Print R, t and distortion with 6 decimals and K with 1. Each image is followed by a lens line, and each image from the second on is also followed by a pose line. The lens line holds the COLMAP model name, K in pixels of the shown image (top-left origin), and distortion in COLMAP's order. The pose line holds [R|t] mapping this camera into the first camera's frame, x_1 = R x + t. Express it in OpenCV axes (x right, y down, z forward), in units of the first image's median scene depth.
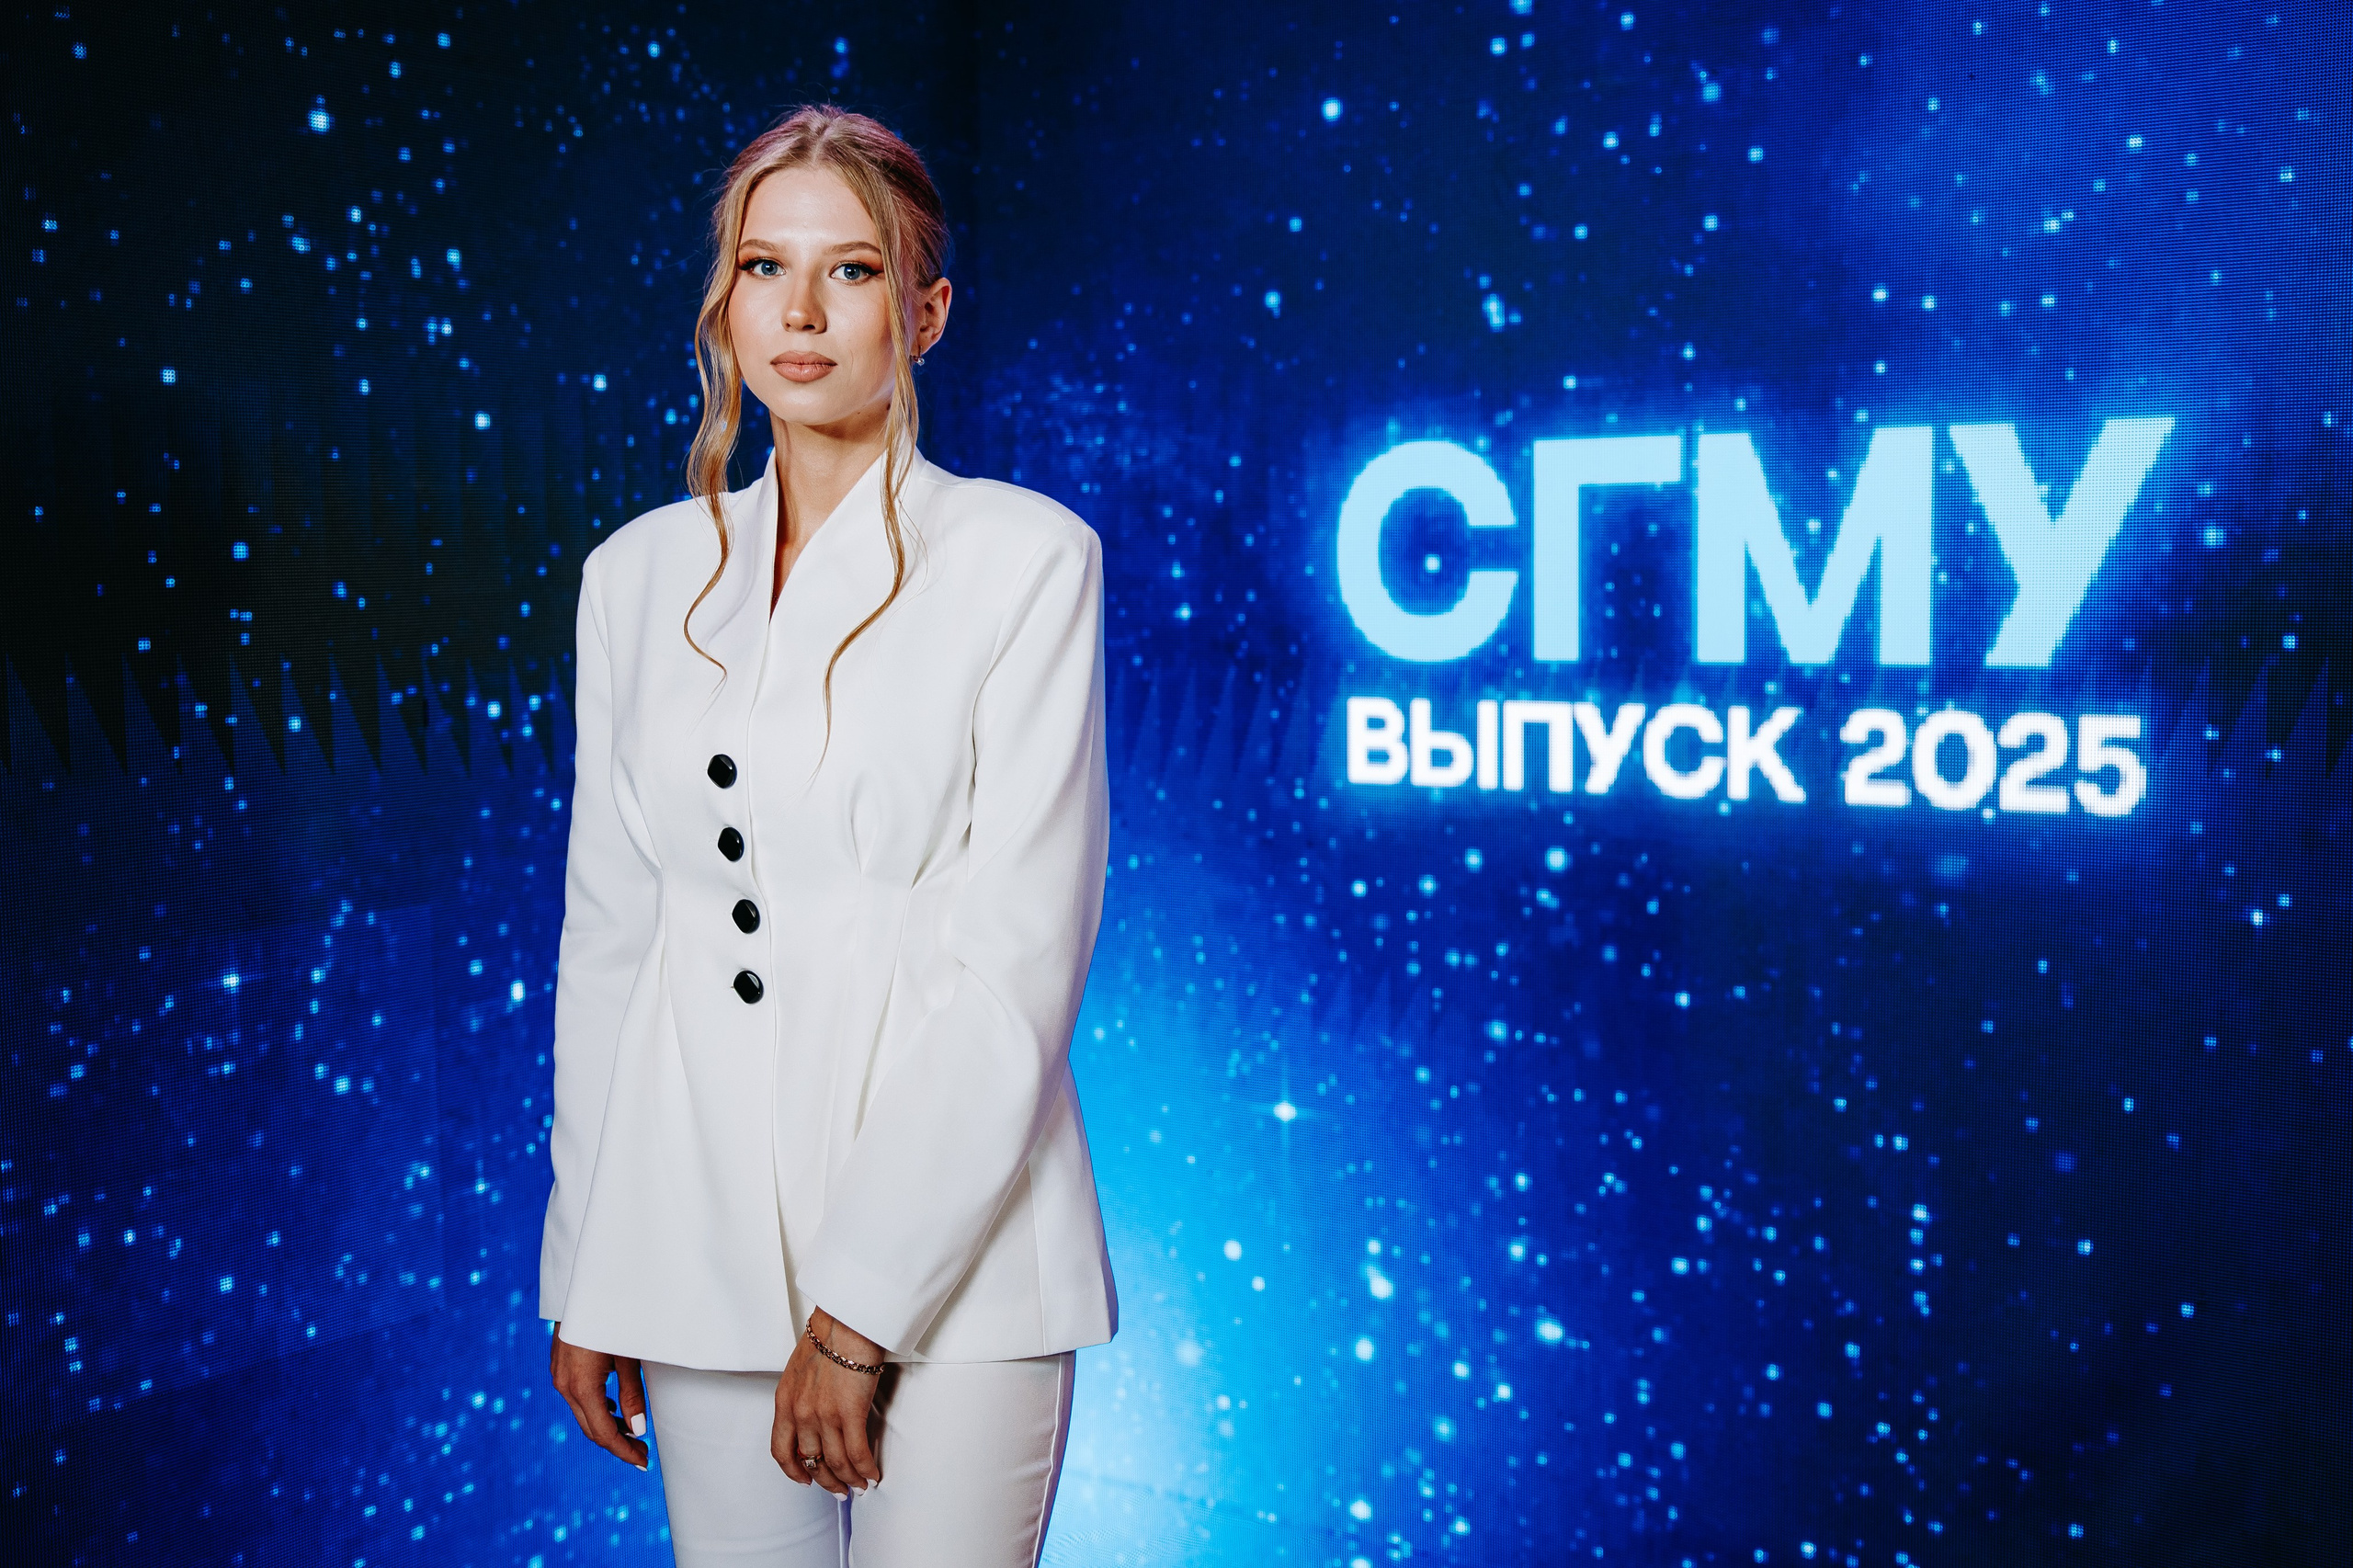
lens RADIAL K [[2410.8, 0, 1203.5], [0, 2410.8, 750.0], [0, 0, 1]] dist [-0.010198, 0.049491]
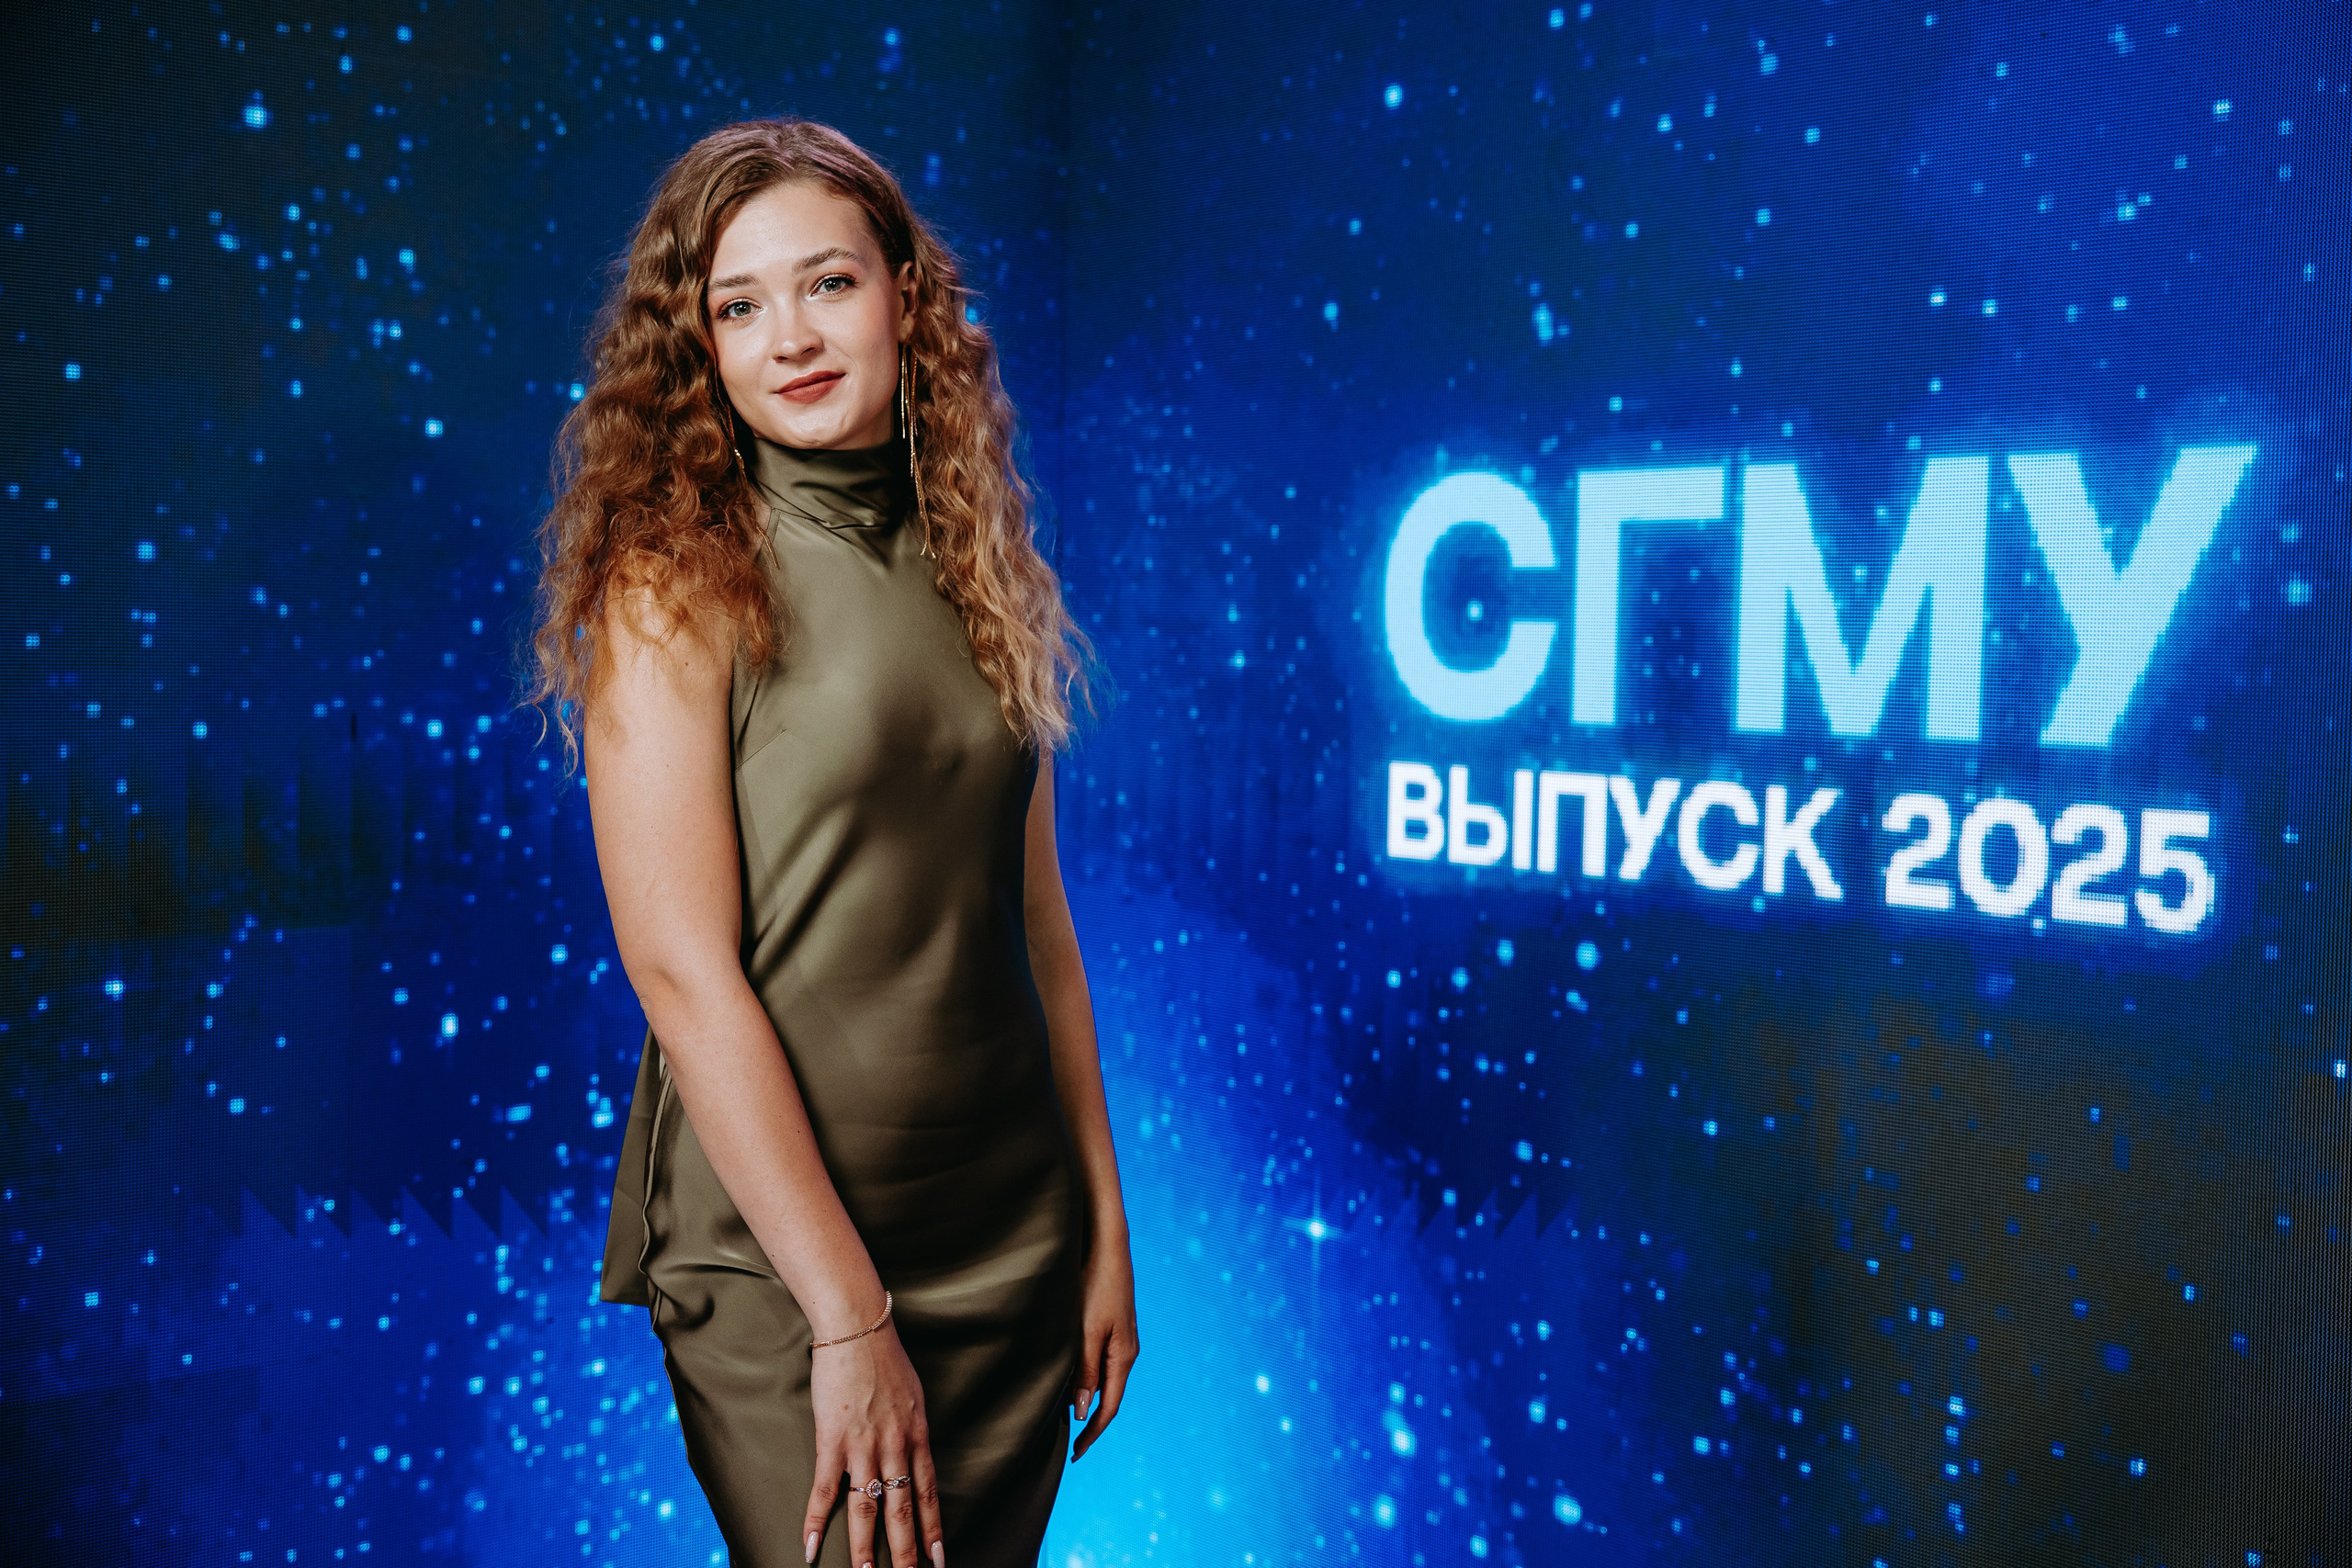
lens RADIAL K [[2739.2, 0, 1200.5], [0, 2739.2, 770.5], [0, 0, 1]] dist [0.044195, 0.032112]
pose [[0.968026, 0.043194, -0.247104, 0.260160], [-0.051281, 0.998336, -0.026386, 0.012608], [0.245553, 0.038214, 0.968630, 0.014664]]
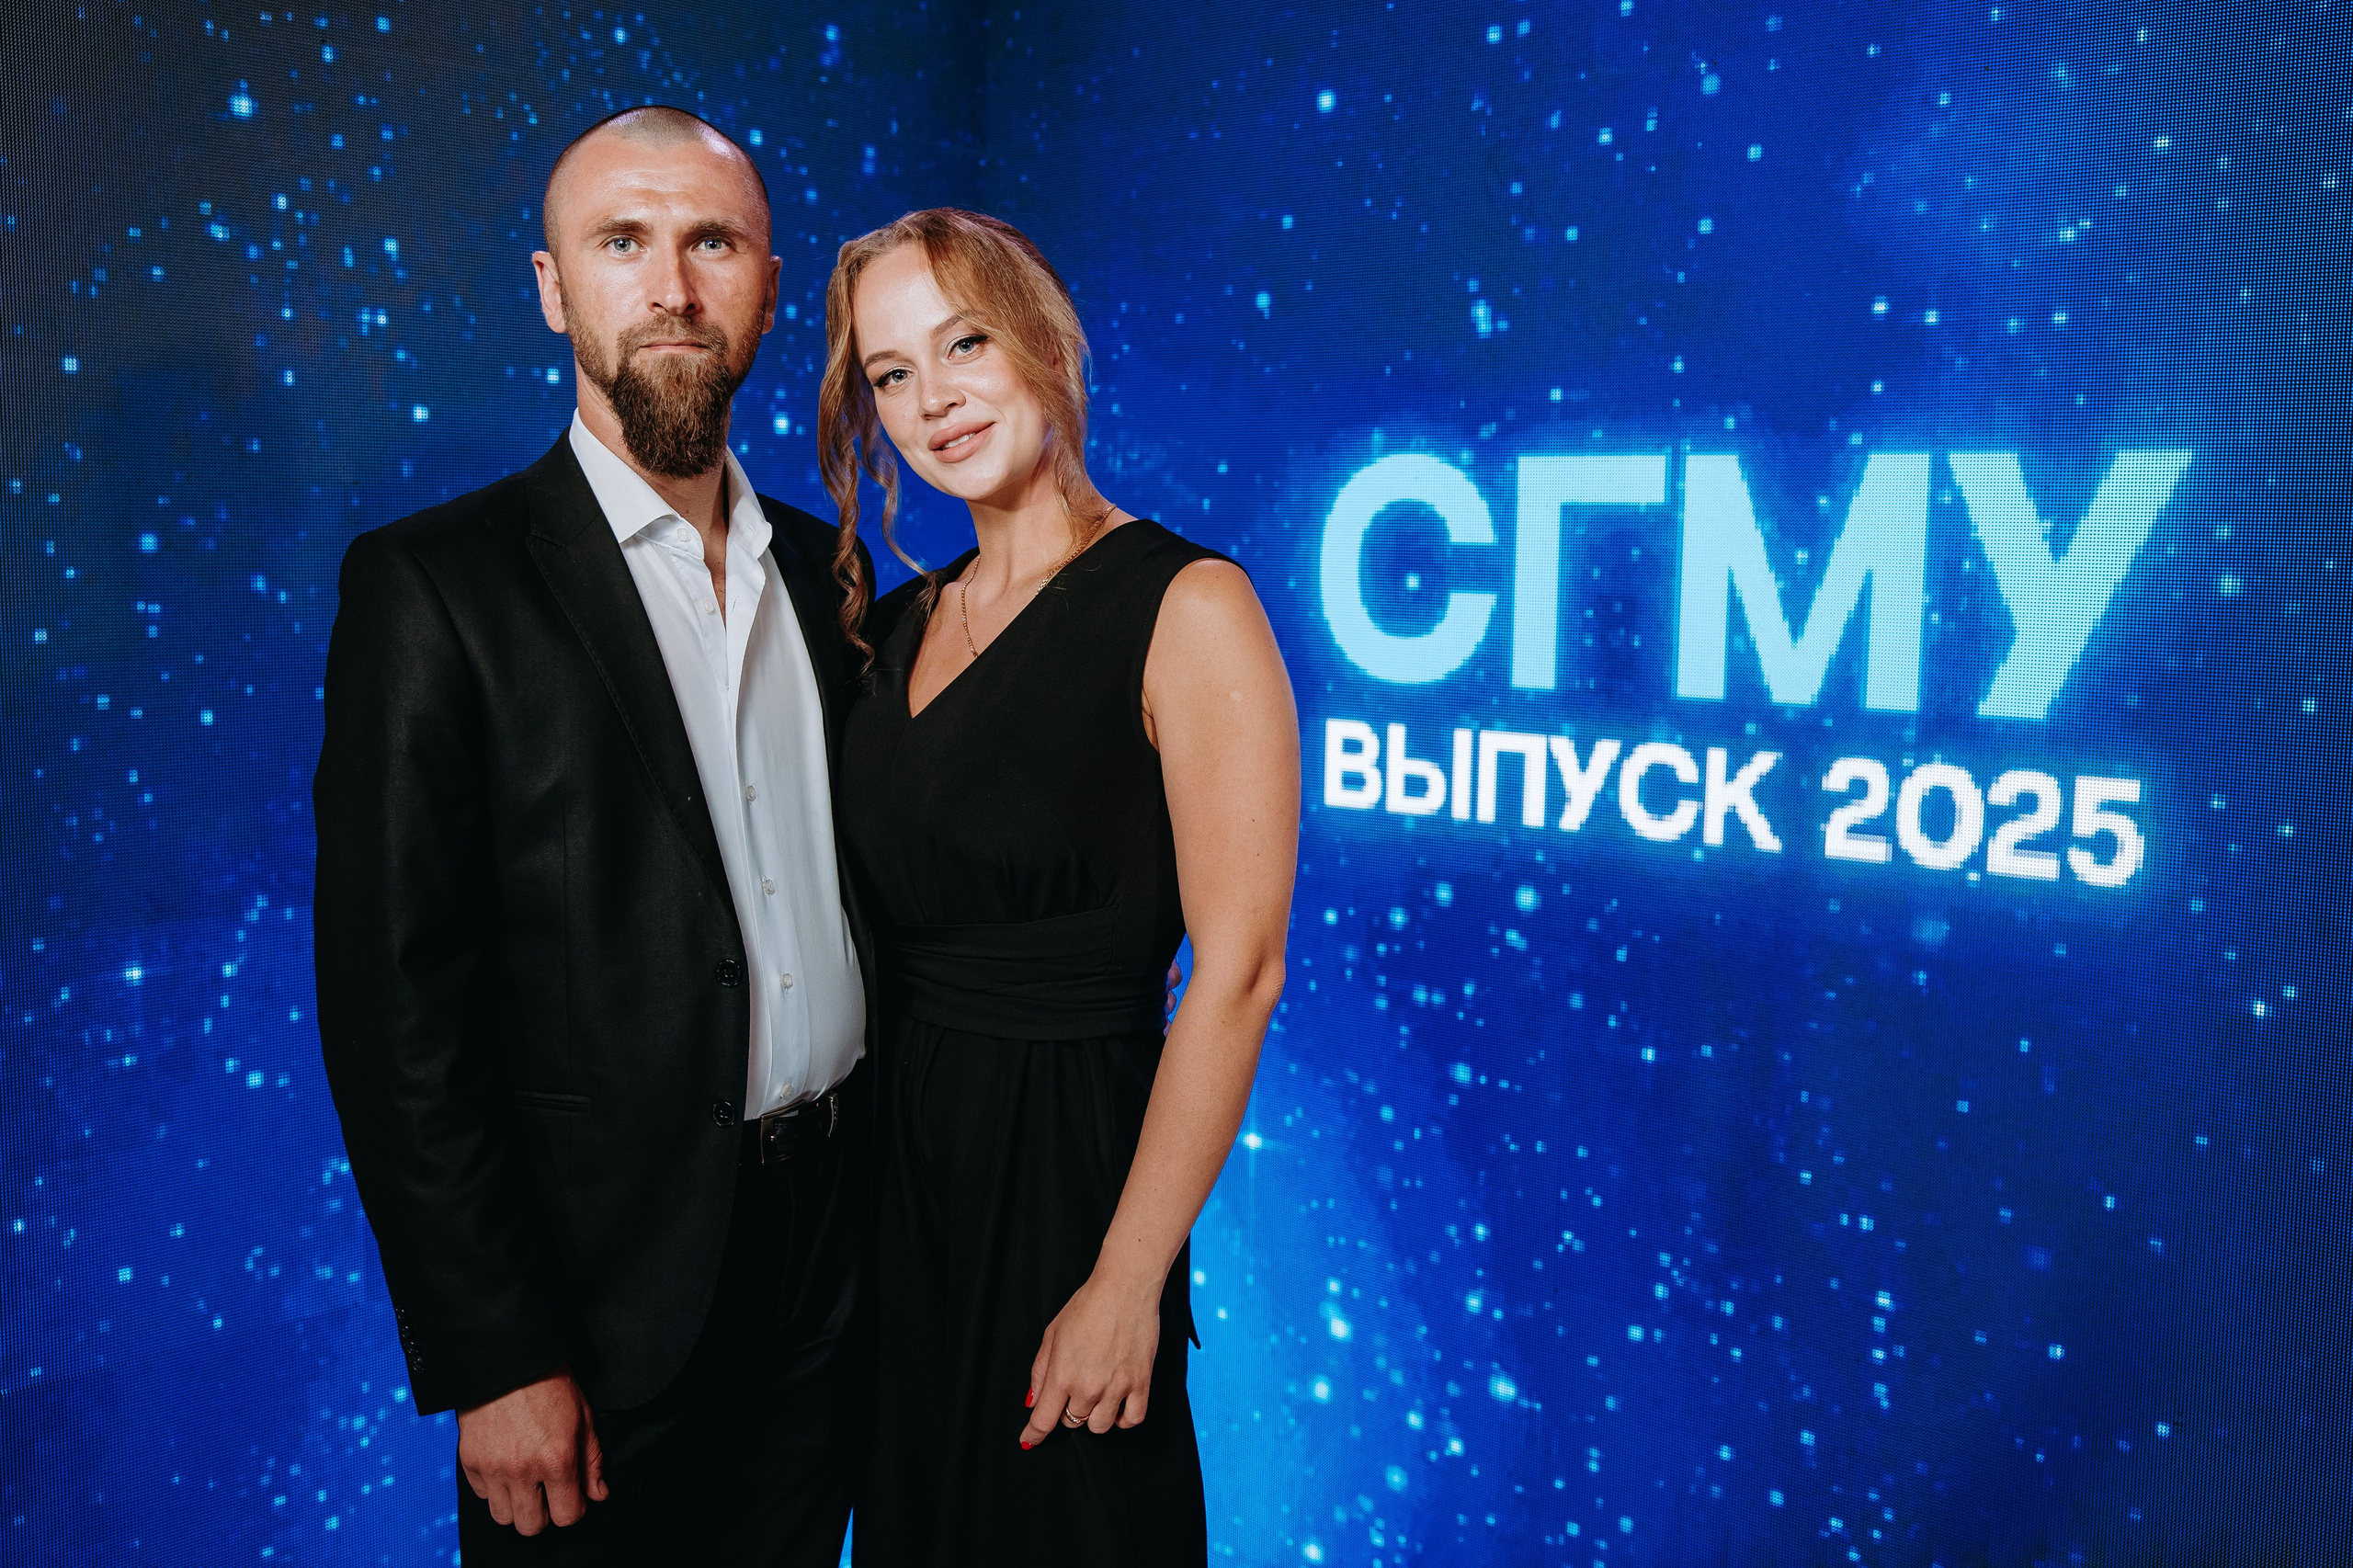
lens RADIAL K [[2271.4, 0, 1181.7], [0, 2271.4, 784.7], [0, 0, 1]] dist [-0.046187, 0.101258]
pose [[0.993639, 0.038274, -0.105912, 0.108030], [-0.035085, 0.998878, 0.031820, -0.023940], [0.107011, -0.027902, 0.993866, 0.103692]]
